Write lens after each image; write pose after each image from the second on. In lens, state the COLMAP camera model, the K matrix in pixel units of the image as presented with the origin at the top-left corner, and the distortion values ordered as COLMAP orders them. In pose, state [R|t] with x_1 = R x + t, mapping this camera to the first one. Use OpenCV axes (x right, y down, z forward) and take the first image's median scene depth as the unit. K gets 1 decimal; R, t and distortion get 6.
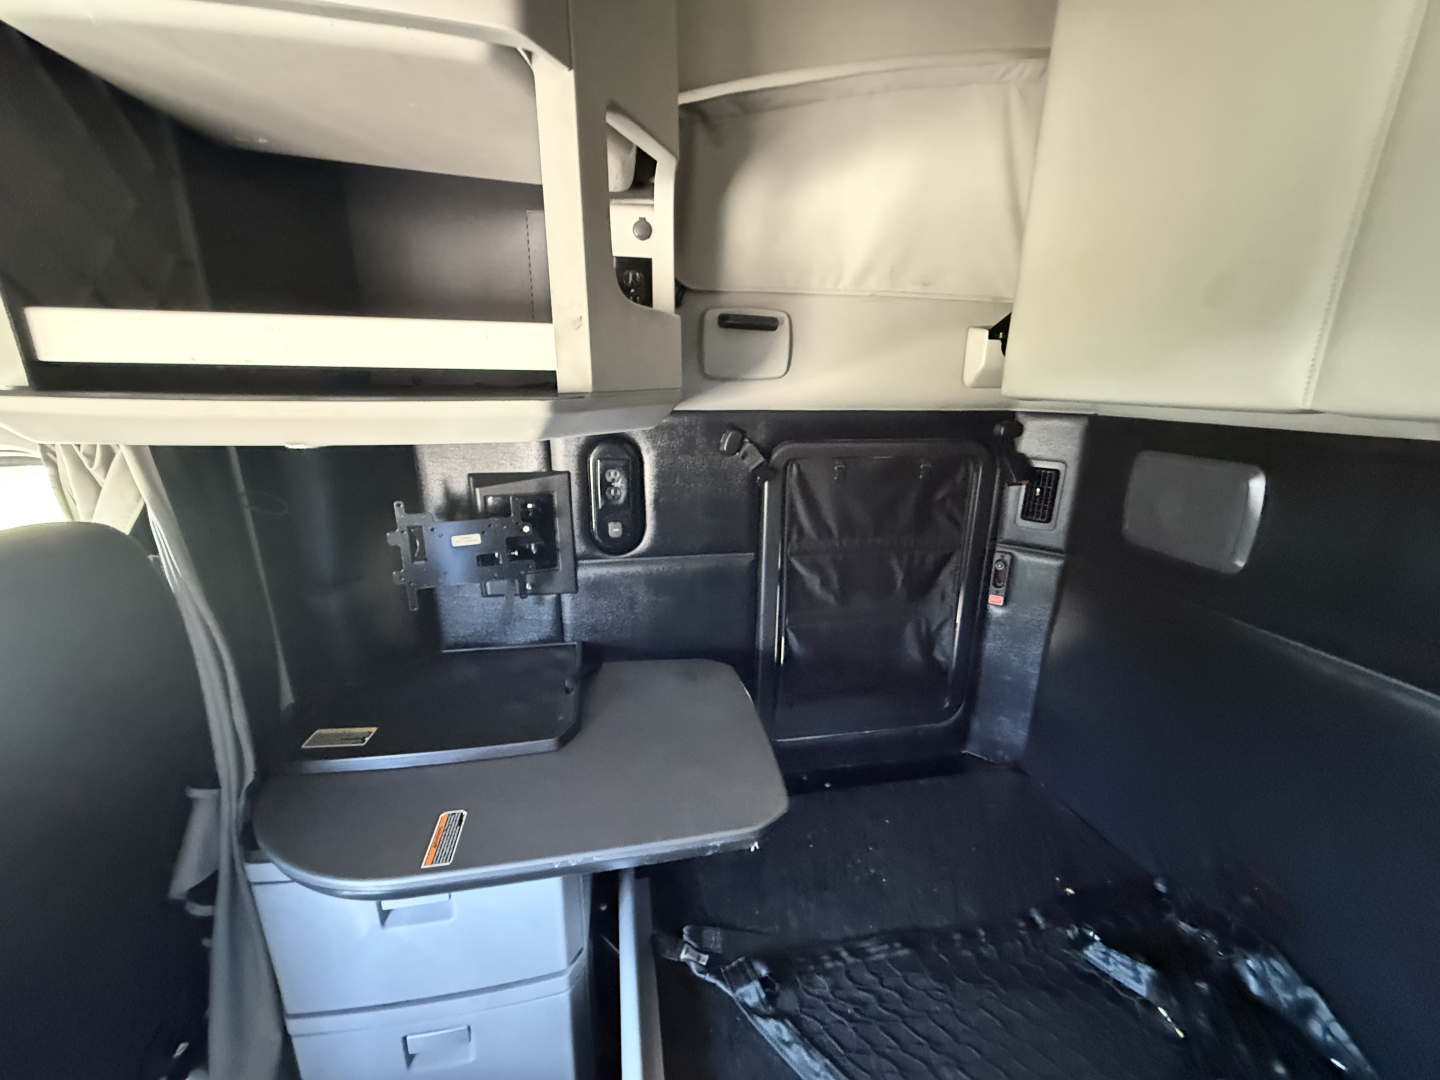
lens RADIAL K [[575.8, 0, 716.4], [0, 575.8, 544.7], [0, 0, 1]] dist [0.000768, -0.000150]
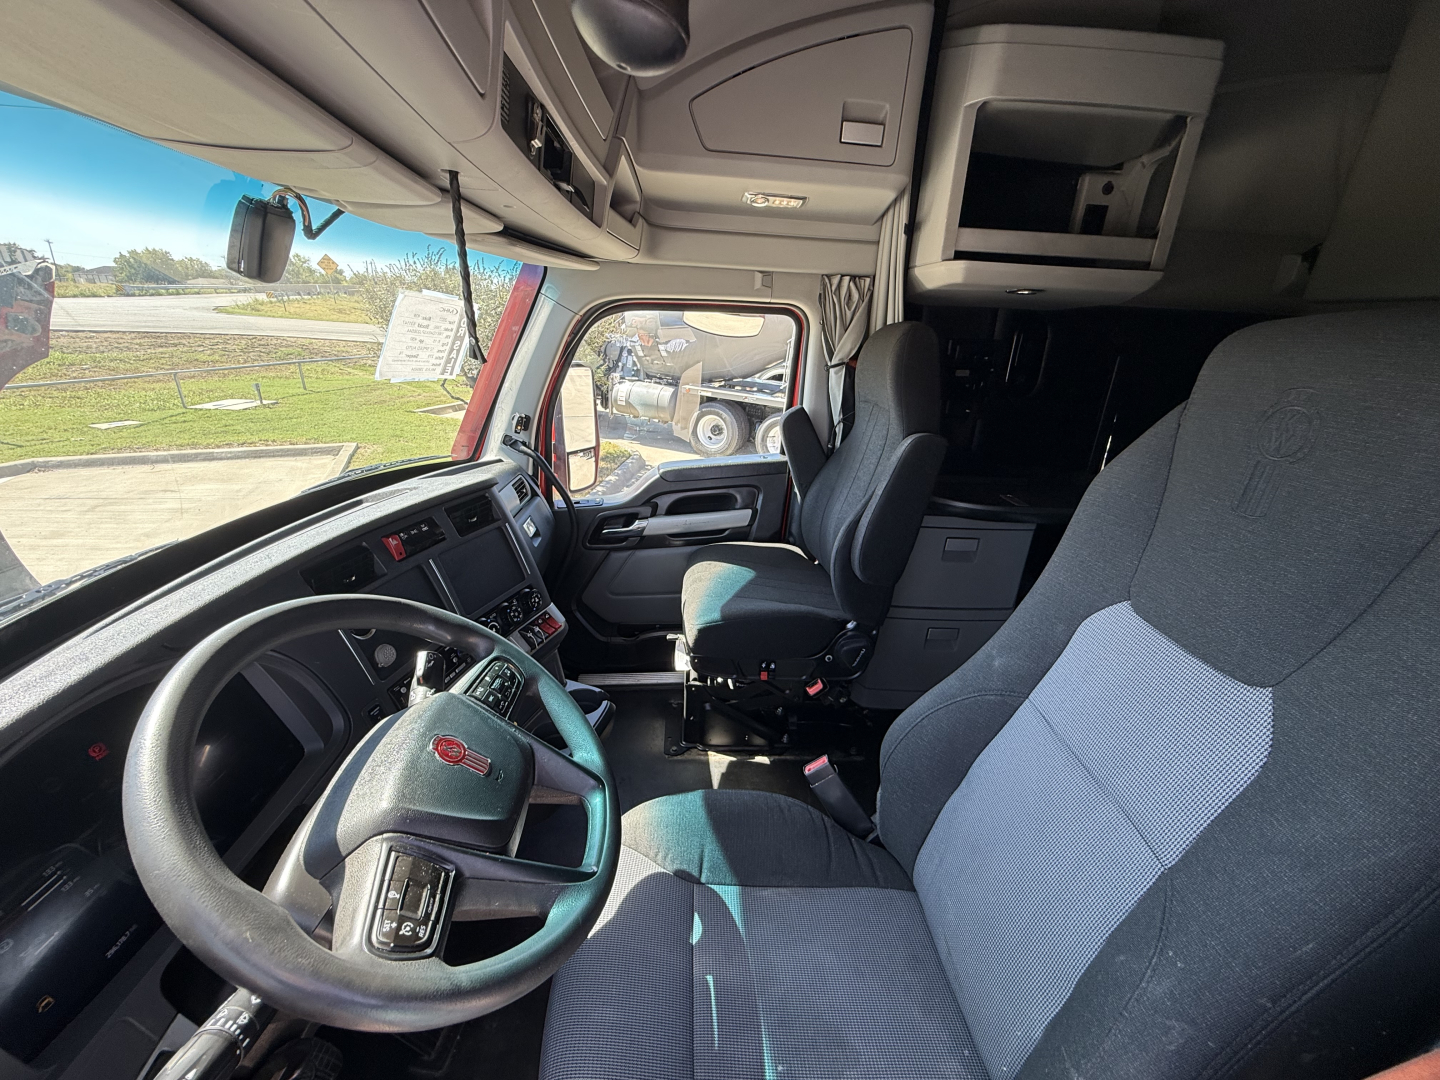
lens RADIAL K [[575.8, 0, 716.4], [0, 575.8, 544.7], [0, 0, 1]] dist [0.000768, -0.000150]
pose [[0.989842, 0.079777, -0.117678, -0.819975], [-0.070327, 0.994116, 0.082391, 0.373250], [0.123559, -0.073278, 0.989628, -0.765737]]
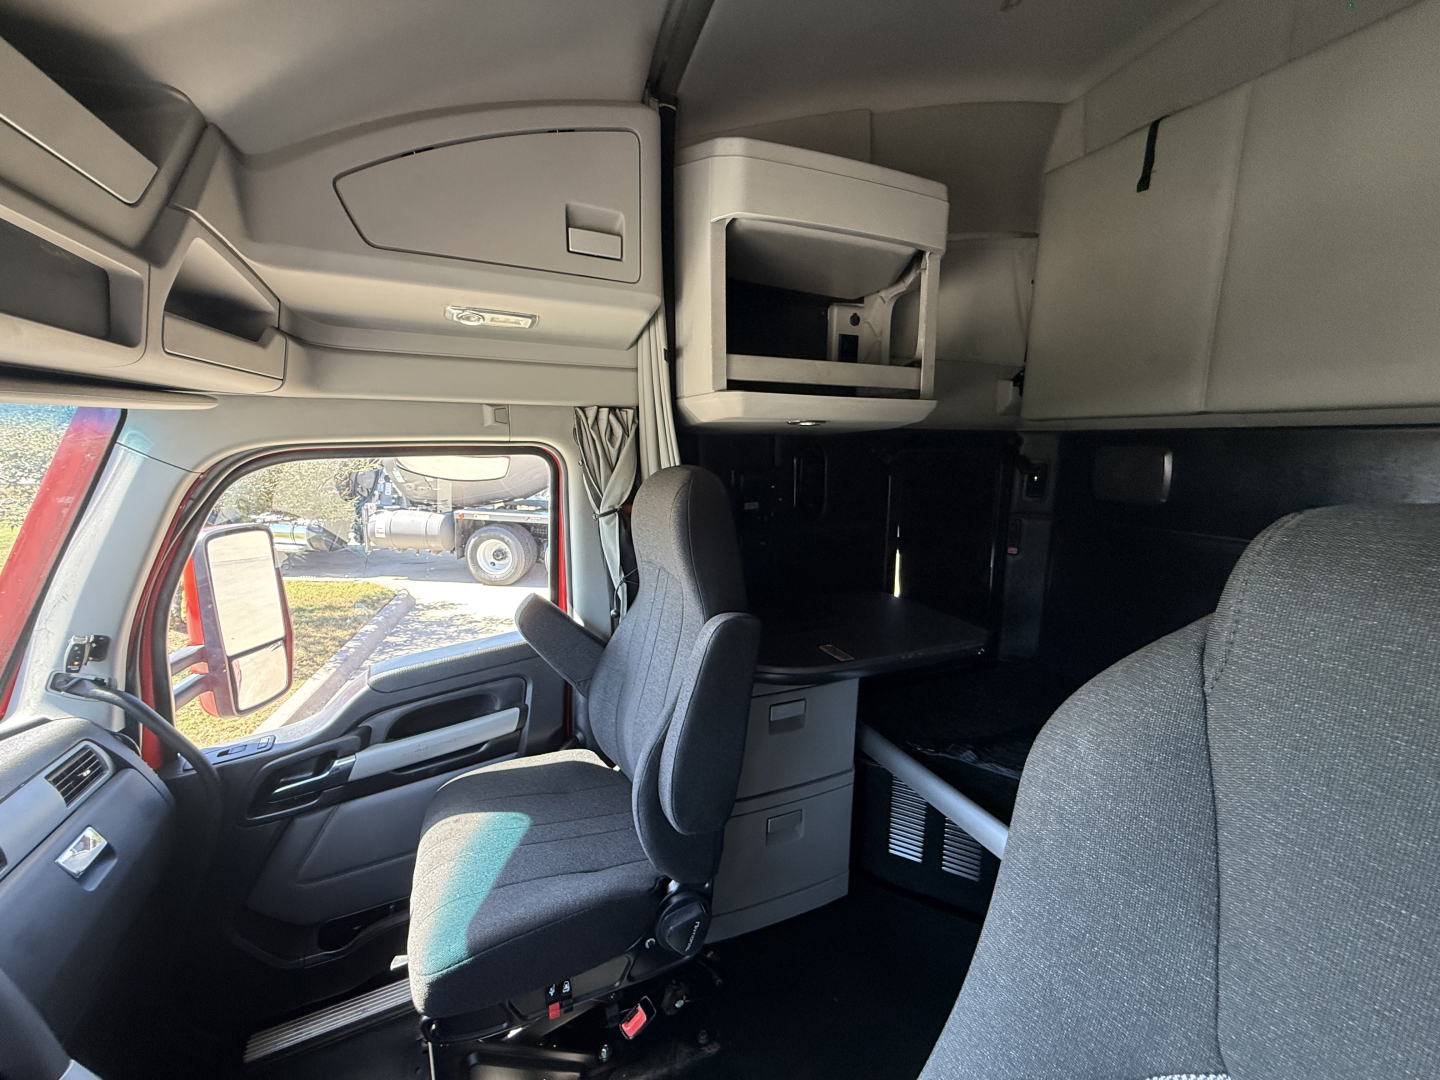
lens RADIAL K [[575.8, 0, 716.4], [0, 575.8, 544.7], [0, 0, 1]] dist [0.000768, -0.000150]
pose [[0.975249, -0.045621, 0.216352, -0.767174], [0.068323, 0.992776, -0.098634, 0.217258], [-0.210289, 0.110975, 0.971320, -0.423351]]
